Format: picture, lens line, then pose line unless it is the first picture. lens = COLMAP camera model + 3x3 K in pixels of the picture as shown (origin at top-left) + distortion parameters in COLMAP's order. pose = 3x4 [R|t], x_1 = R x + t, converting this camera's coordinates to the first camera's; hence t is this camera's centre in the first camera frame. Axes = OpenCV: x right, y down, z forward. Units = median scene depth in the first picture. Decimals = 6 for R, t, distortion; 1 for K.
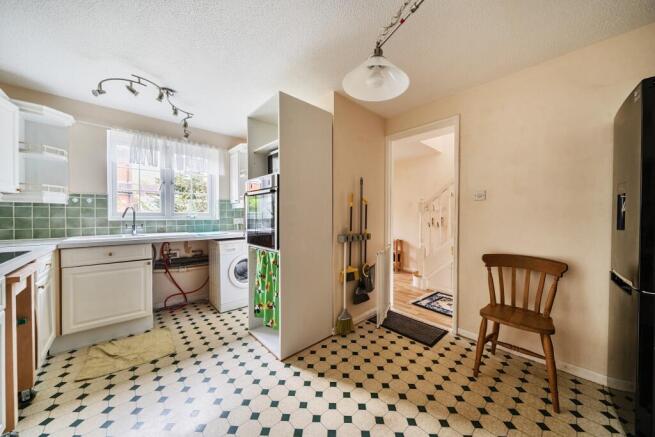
lens RADIAL K [[226.7, 0, 326.4], [0, 226.7, 218.7], [0, 0, 1]] dist [-0.003239, 0.000171]
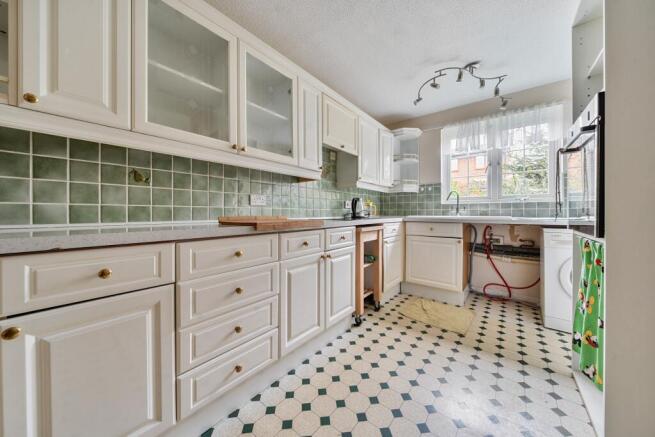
lens RADIAL K [[226.7, 0, 330.4], [0, 226.7, 213.6], [0, 0, 1]] dist [-0.003239, 0.000171]
pose [[0.163111, 0.005193, -0.986594, 0.163129], [-0.009993, 0.999944, 0.003611, 0.071403], [0.986557, 0.009270, 0.163154, 0.248391]]
